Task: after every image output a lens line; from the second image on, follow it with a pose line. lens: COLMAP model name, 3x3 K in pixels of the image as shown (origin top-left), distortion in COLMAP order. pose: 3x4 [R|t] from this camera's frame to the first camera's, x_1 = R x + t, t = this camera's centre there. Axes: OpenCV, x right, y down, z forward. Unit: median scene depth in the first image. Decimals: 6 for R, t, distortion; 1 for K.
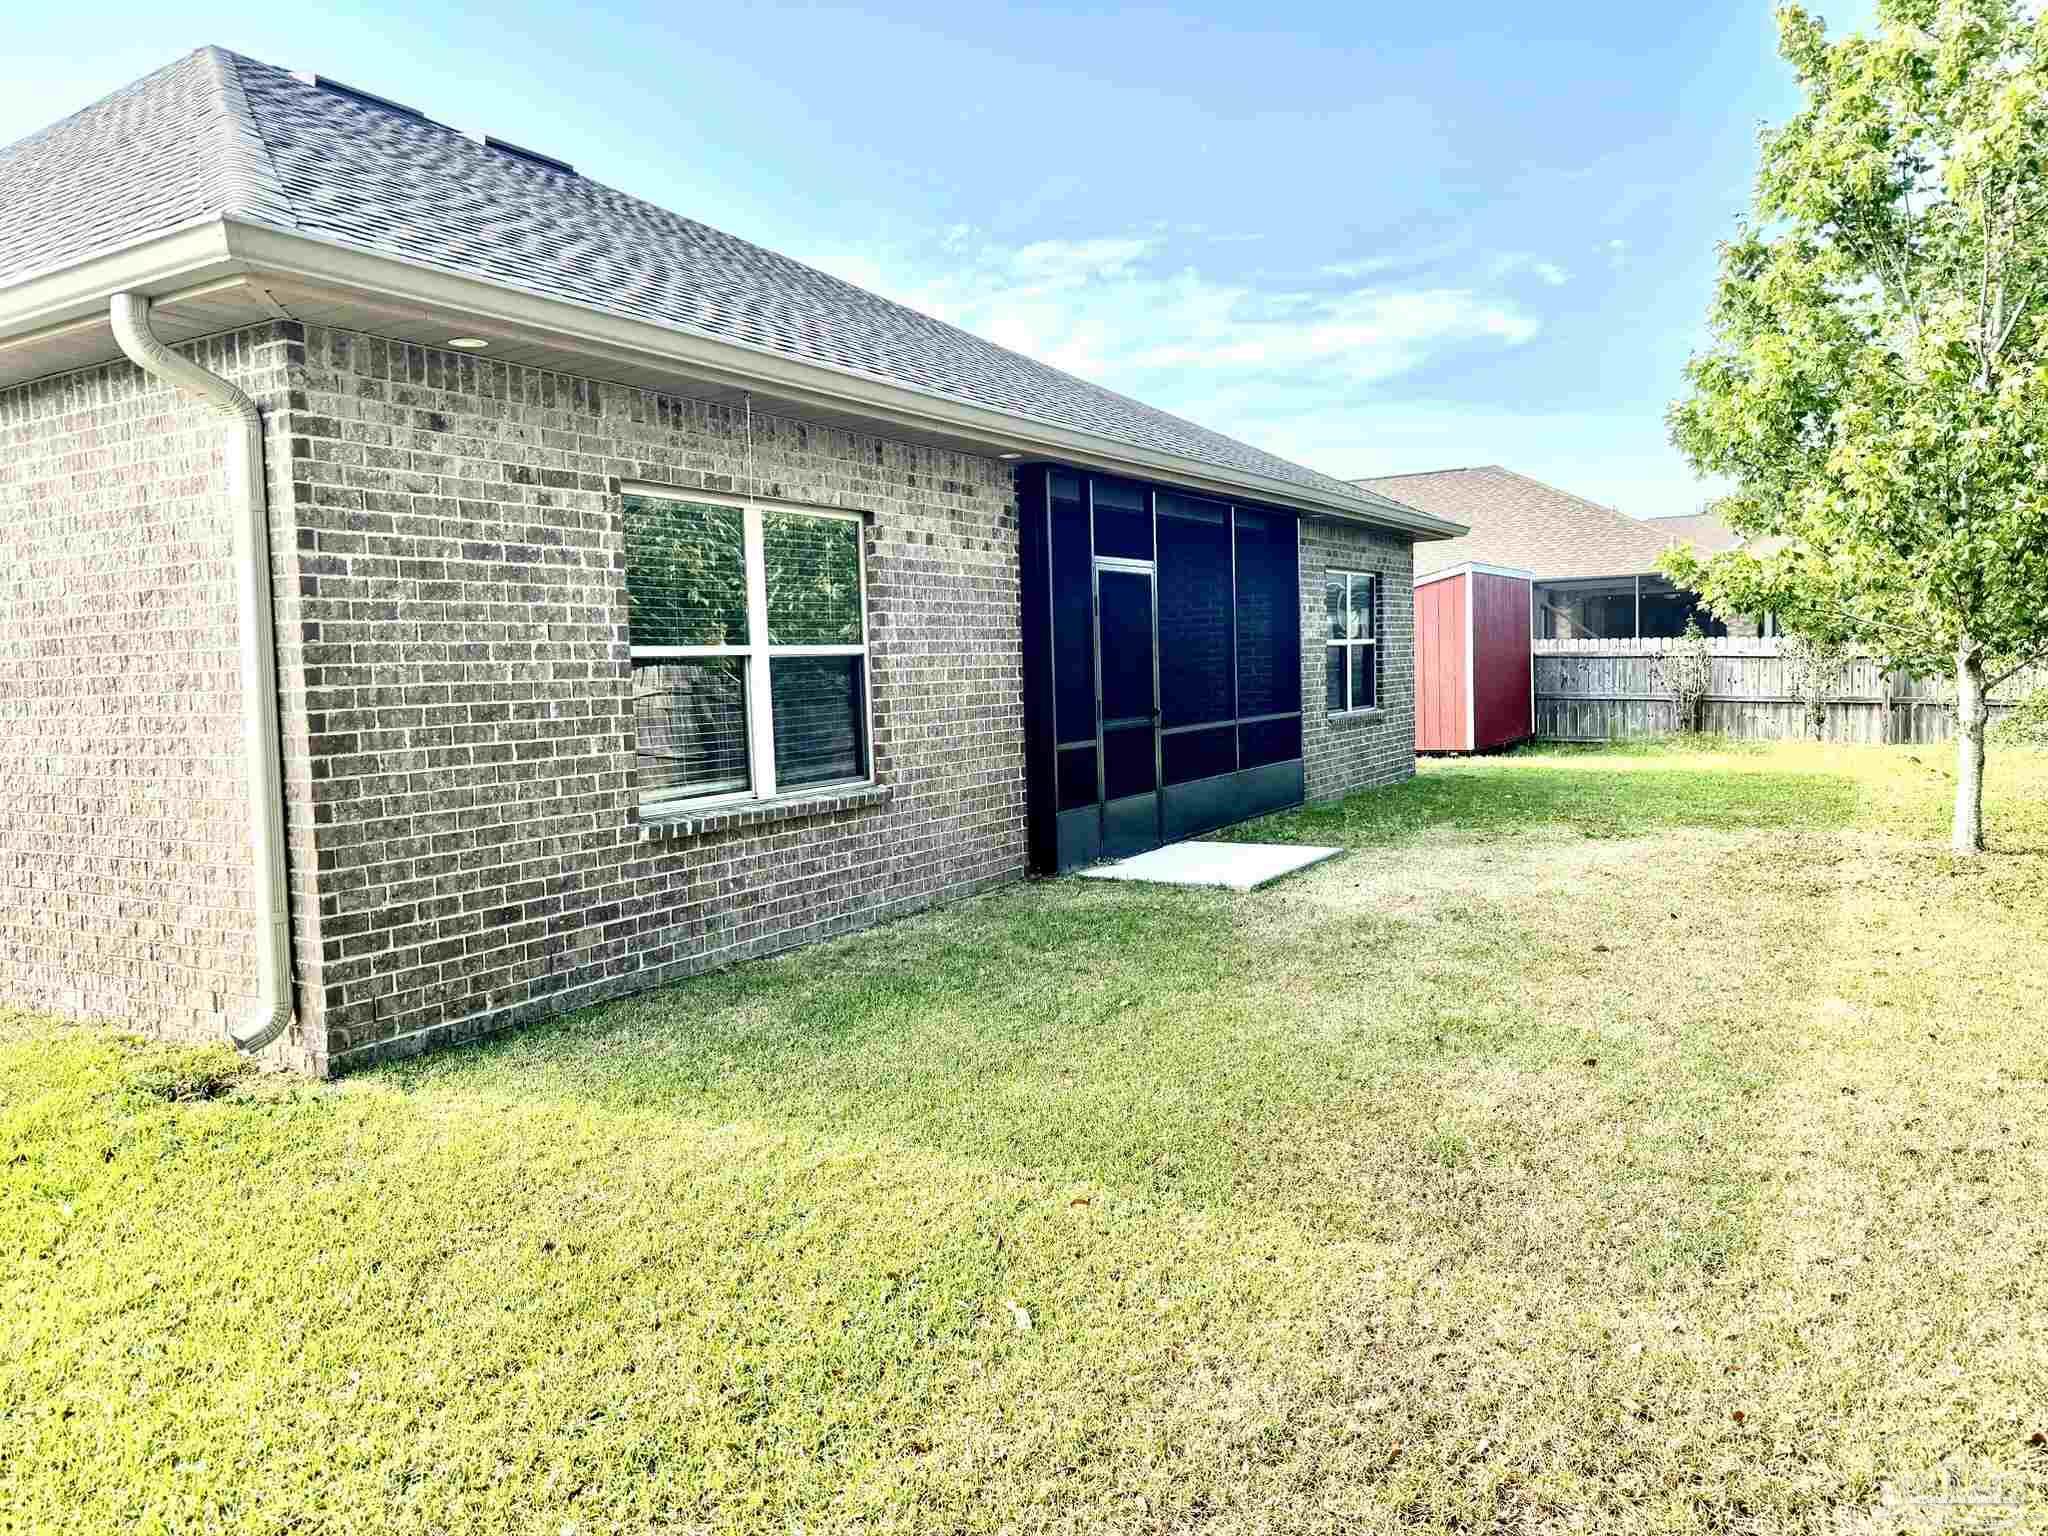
lens RADIAL K [[1437.5, 0, 1030.7], [0, 1437.5, 758.7], [0, 0, 1]] dist [0.026332, -0.035652]
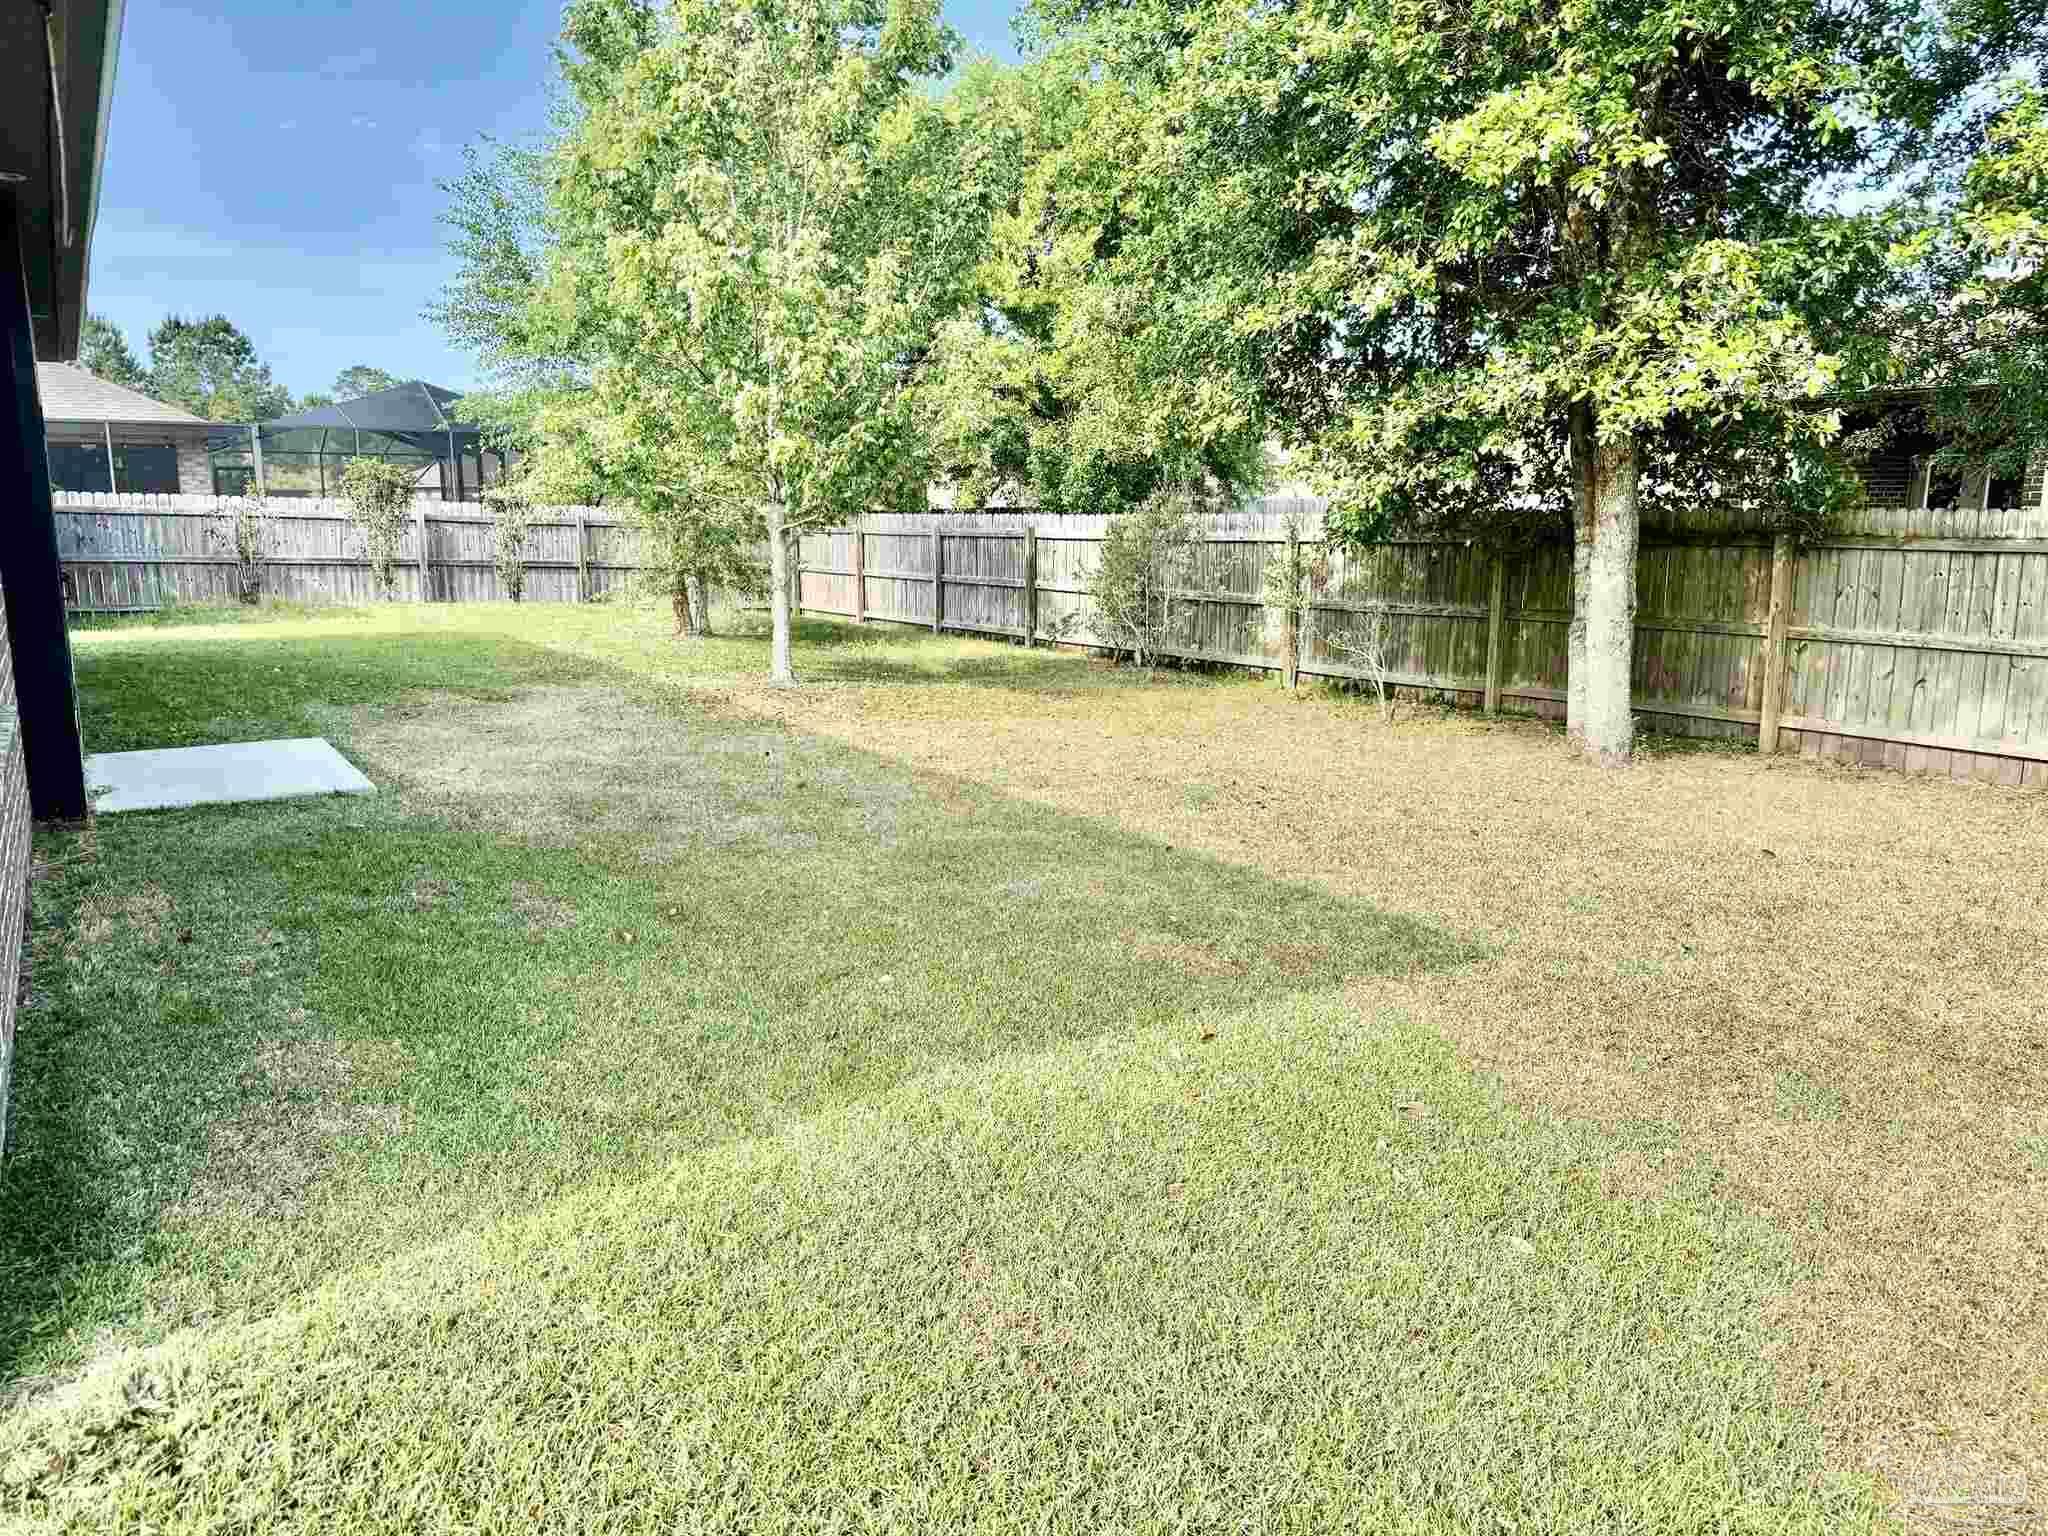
lens RADIAL K [[1437.5, 0, 1024.1], [0, 1437.5, 766.5], [0, 0, 1]] dist [0.026332, -0.035652]
pose [[0.438236, -0.131791, 0.889146, -0.650882], [0.045518, 0.991177, 0.124481, -0.010321], [-0.897707, -0.014080, 0.440368, 0.477341]]
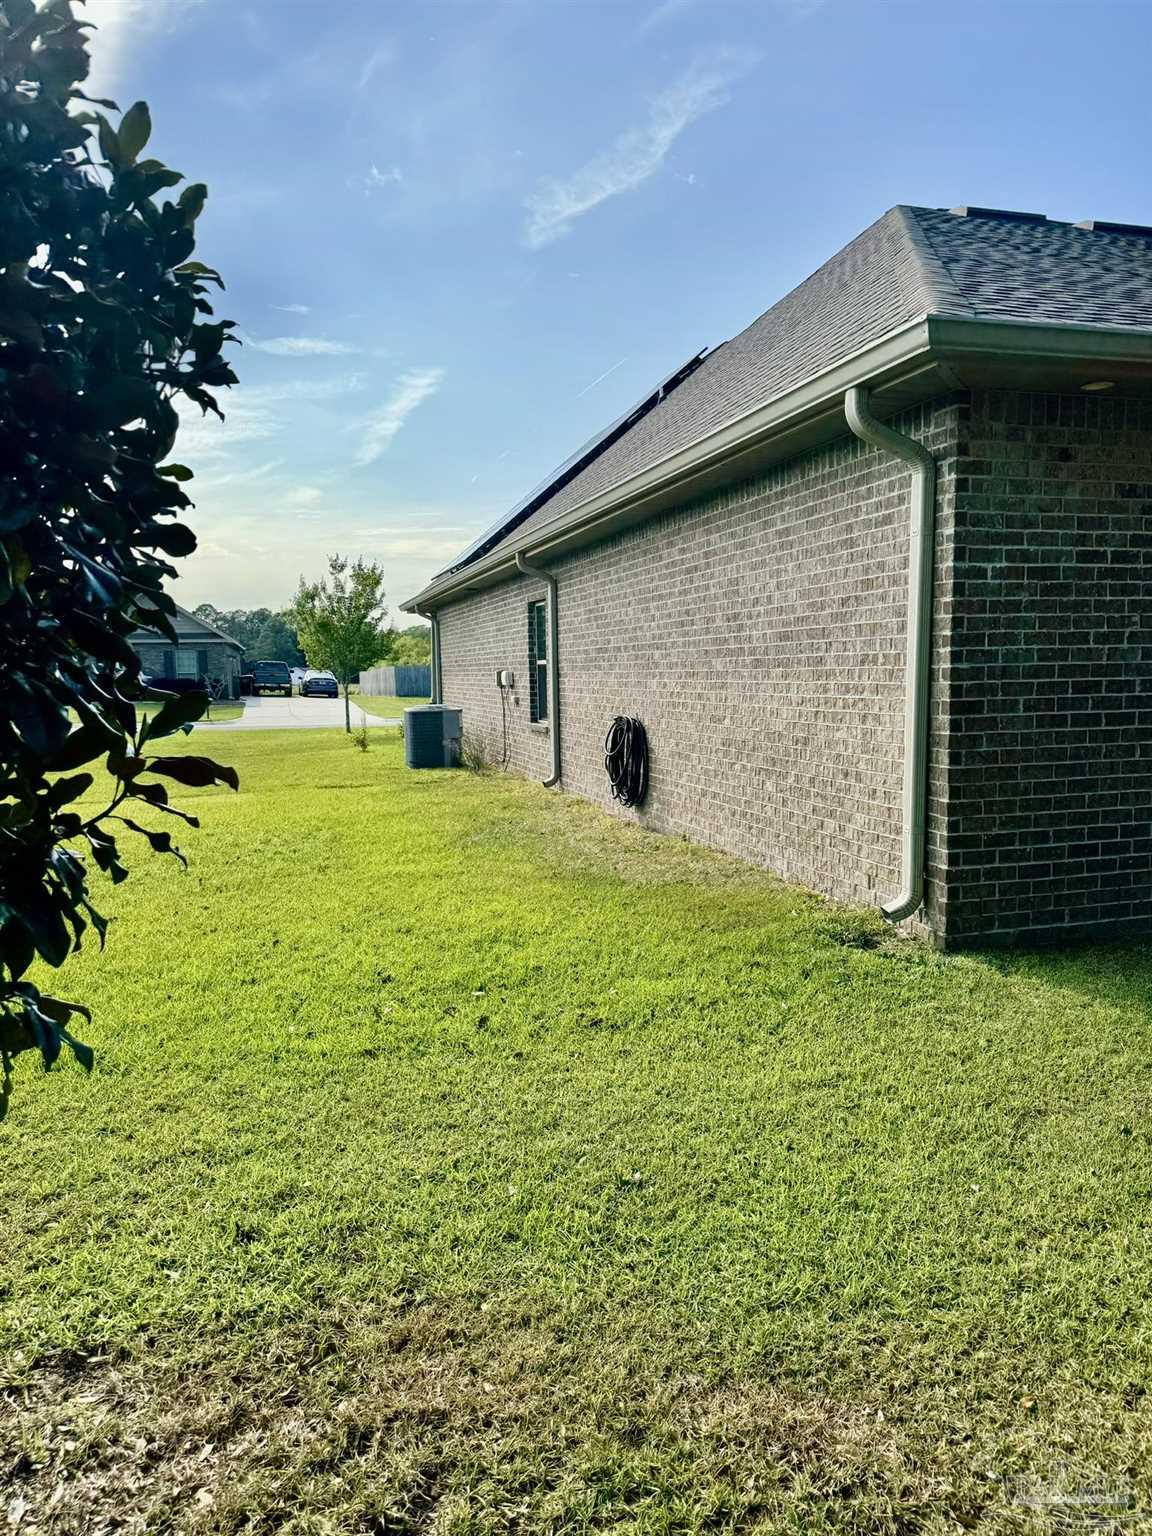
lens RADIAL K [[1078.1, 0, 577.6], [0, 1078.1, 773.8], [0, 0, 1]] dist [0.026332, -0.035652]
pose [[0.722309, 0.086512, -0.686138, -0.044758], [-0.051372, 0.996116, 0.071515, -0.001569], [0.689660, -0.016407, 0.723948, 0.018885]]
